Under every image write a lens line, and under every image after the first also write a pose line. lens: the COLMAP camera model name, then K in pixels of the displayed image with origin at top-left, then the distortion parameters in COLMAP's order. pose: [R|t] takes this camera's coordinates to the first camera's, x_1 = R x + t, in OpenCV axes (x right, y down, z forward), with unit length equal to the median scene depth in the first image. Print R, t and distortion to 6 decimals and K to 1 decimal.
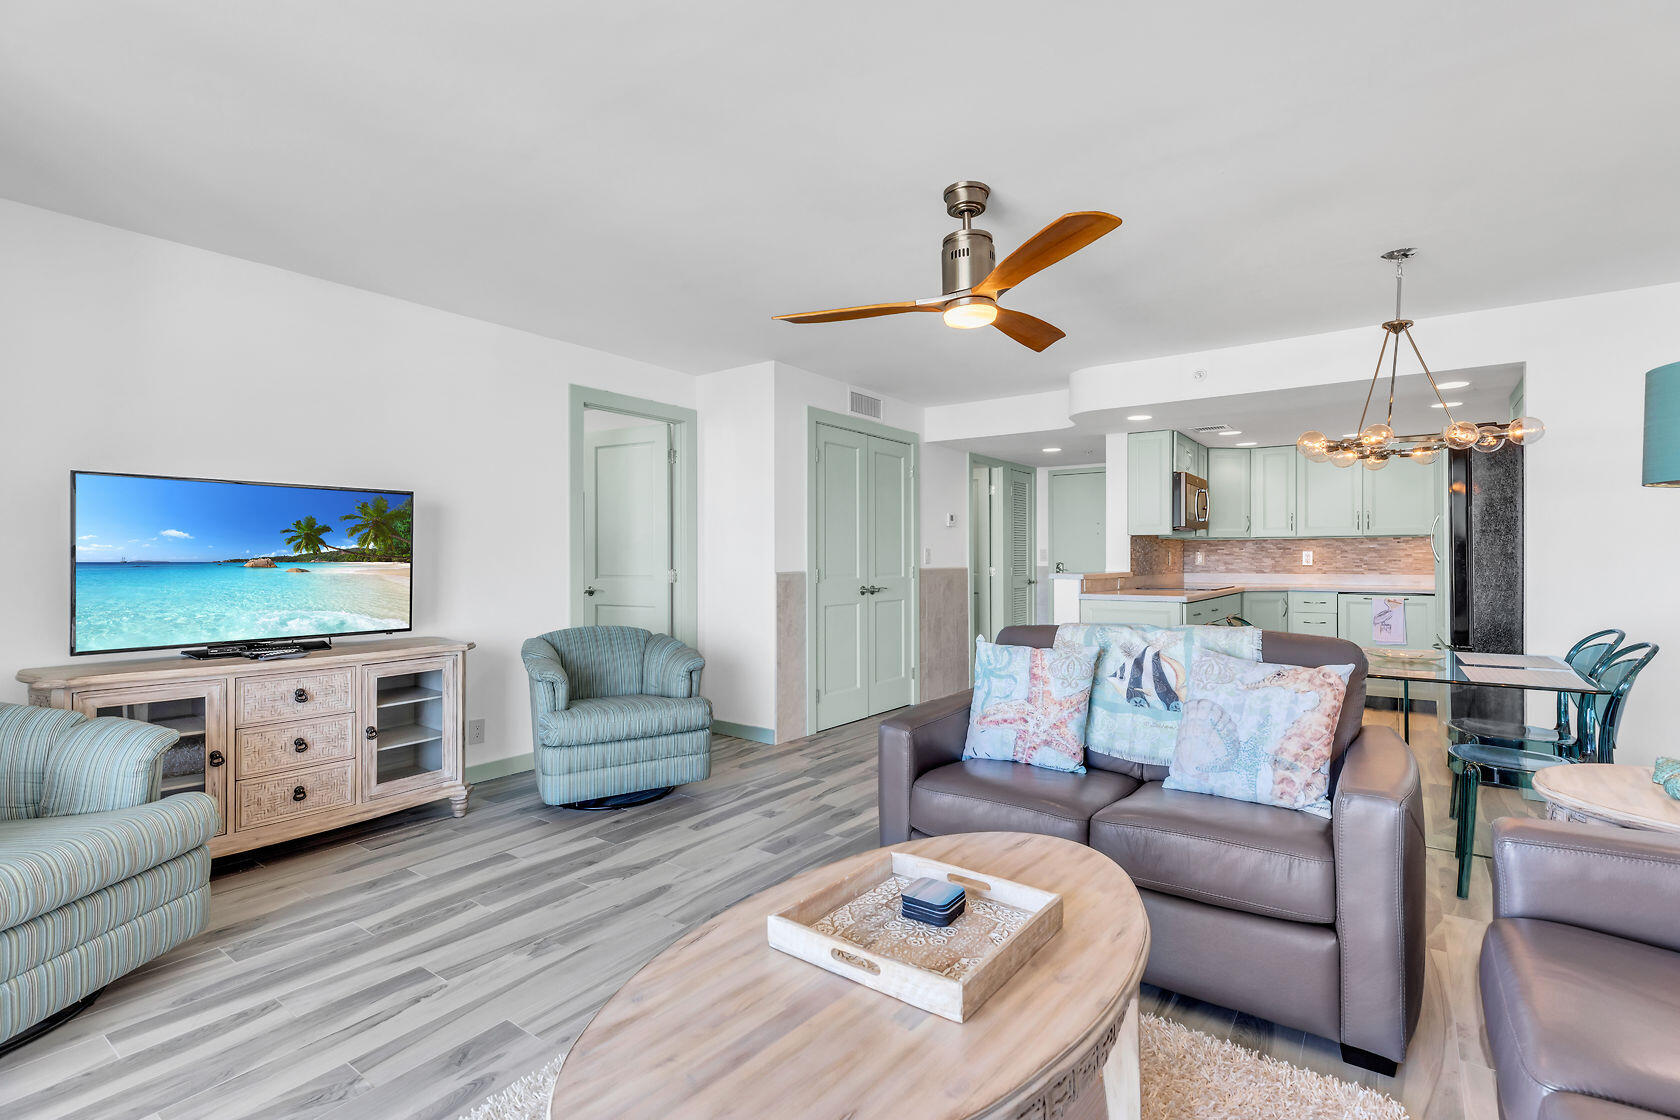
lens RADIAL K [[764.6, 0, 848.6], [0, 764.6, 557.3], [0, 0, 1]] dist [0.008217, 0.000304]
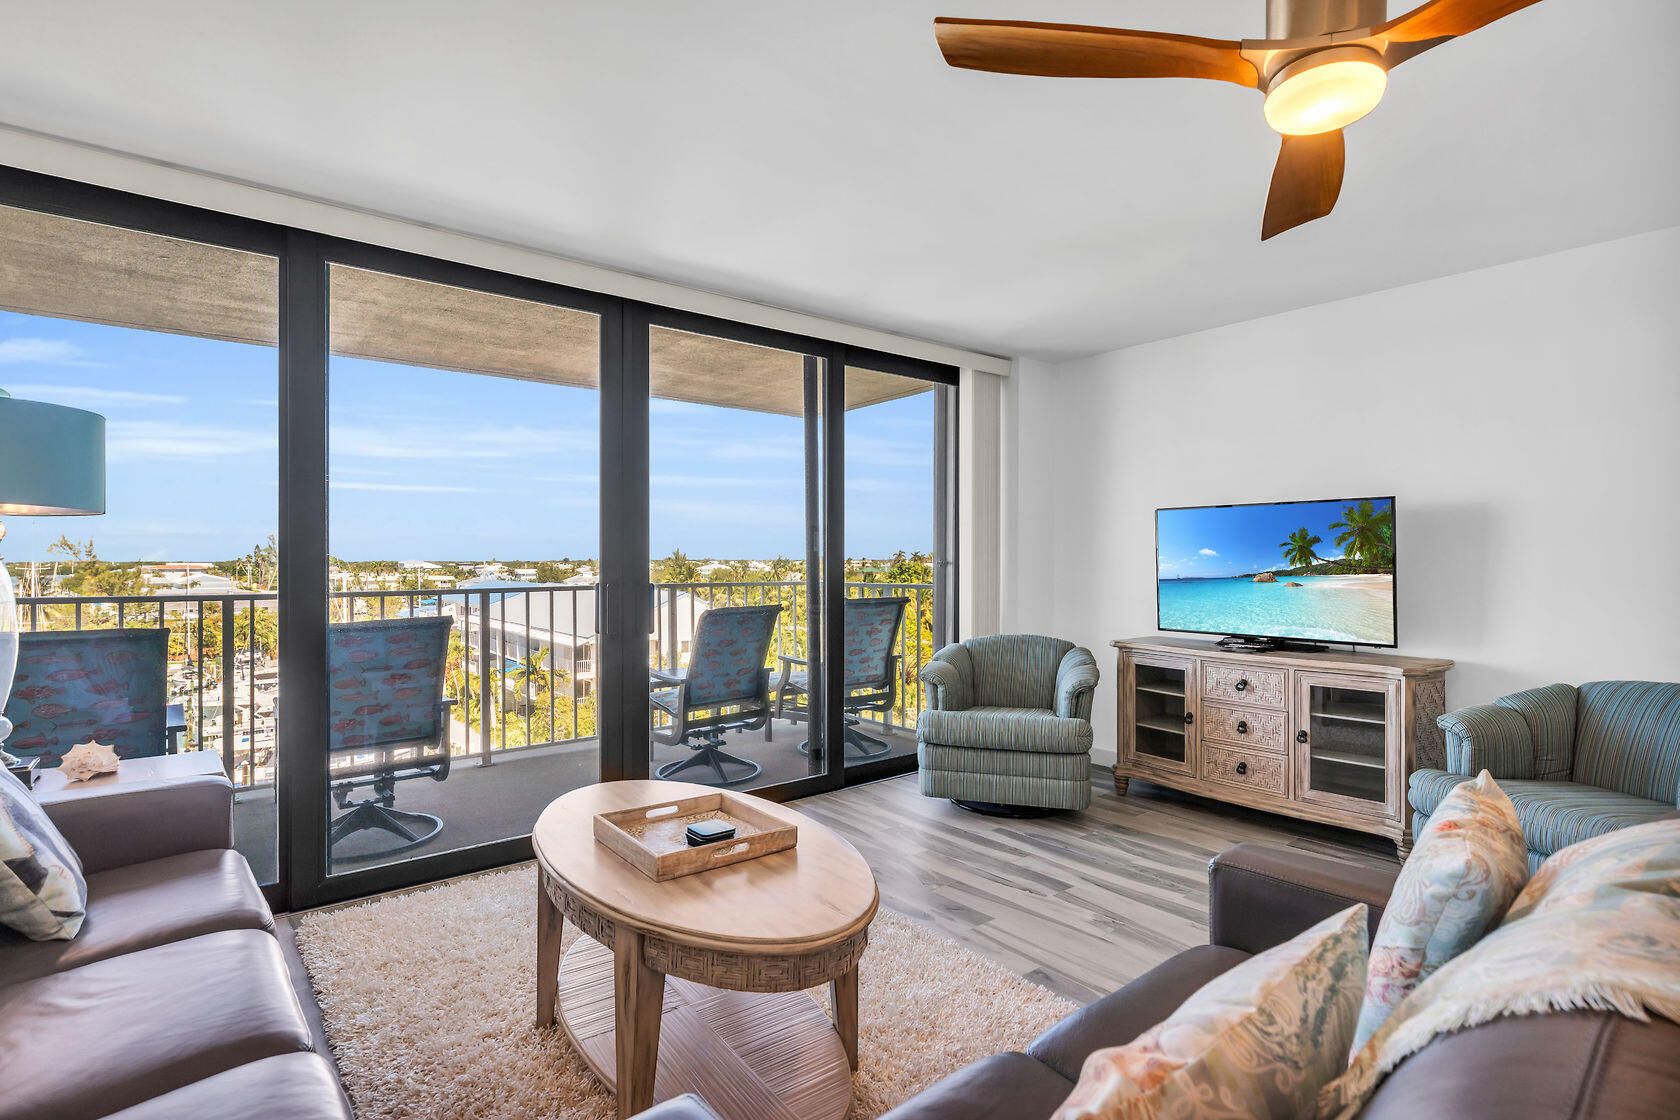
lens RADIAL K [[831.6, 0, 843.6], [0, 831.6, 559.3], [0, 0, 1]] dist [-0.006624, -0.000469]
pose [[-0.261608, -0.000060, -0.965174, 0.670099], [0.001740, 0.999998, -0.000534, -0.013071], [0.965173, -0.001819, -0.261608, 0.743735]]
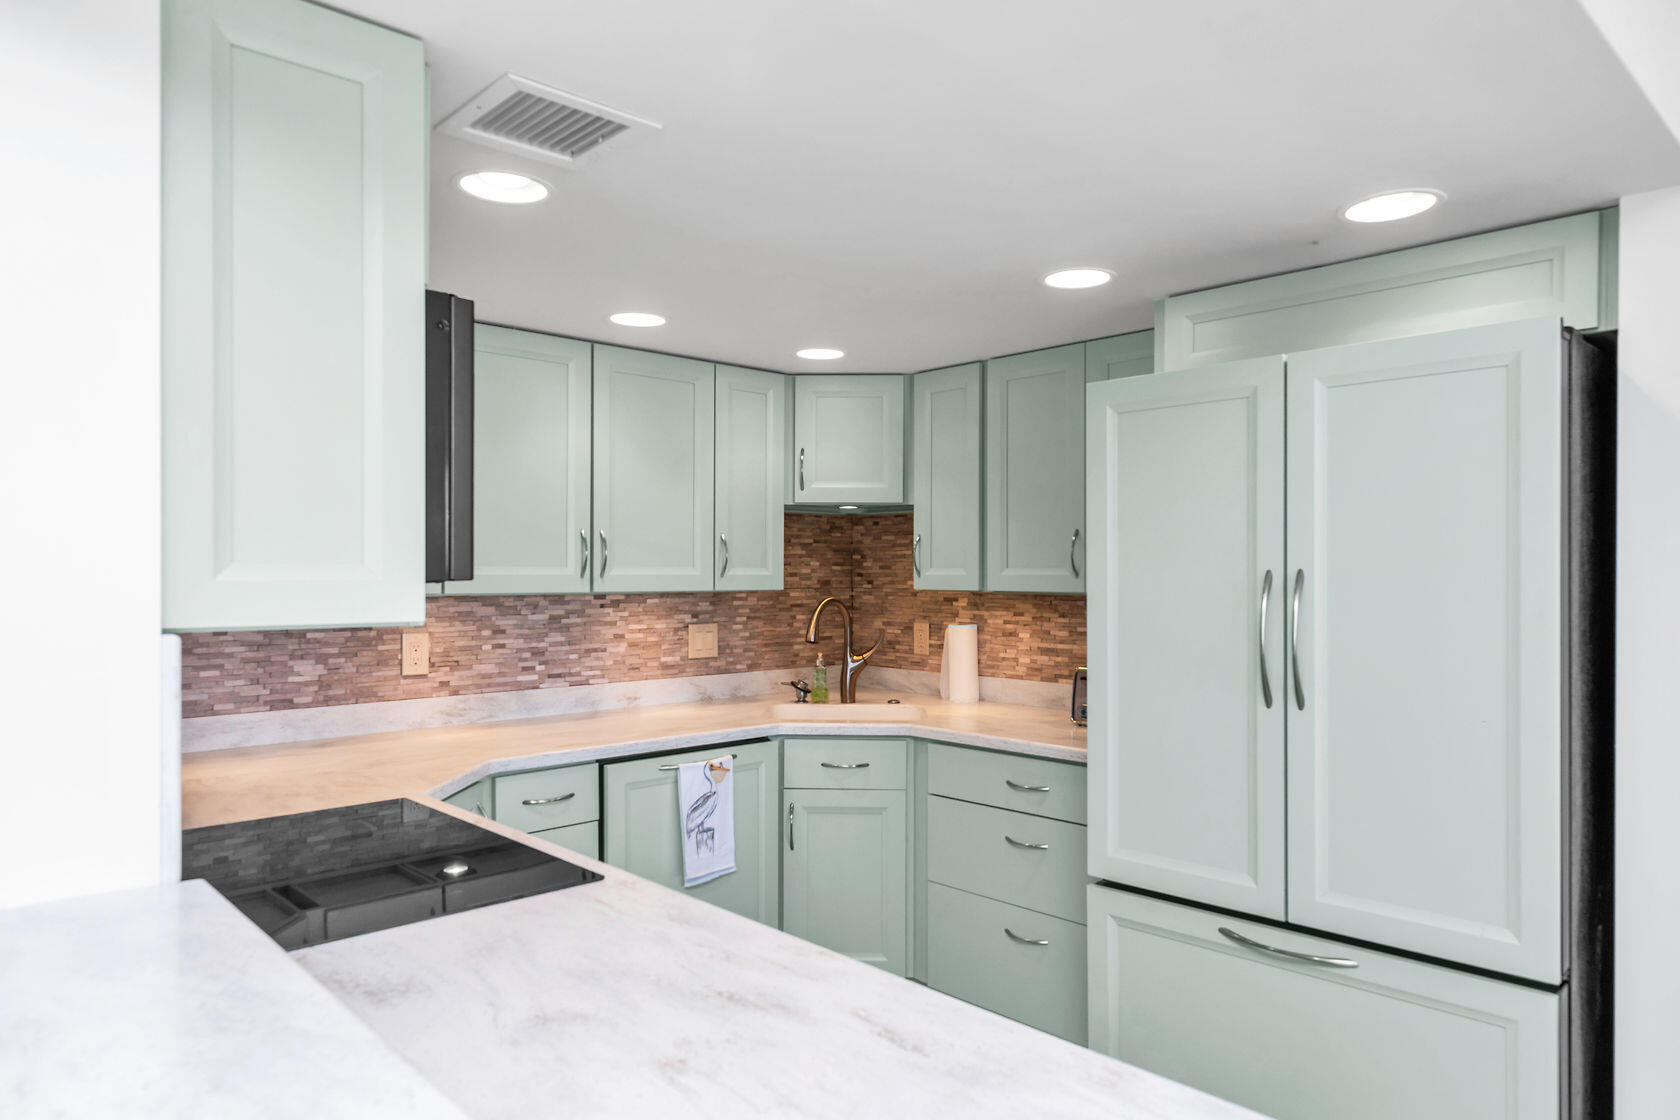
lens RADIAL K [[1075.5, 0, 843.0], [0, 1075.5, 565.0], [0, 0, 1]] dist [0.006181, 0.000537]
pose [[0.187783, 0.005434, 0.982195, 0.366766], [-0.003477, 0.999982, -0.004868, -0.087992], [-0.982204, -0.002501, 0.187799, 1.689604]]
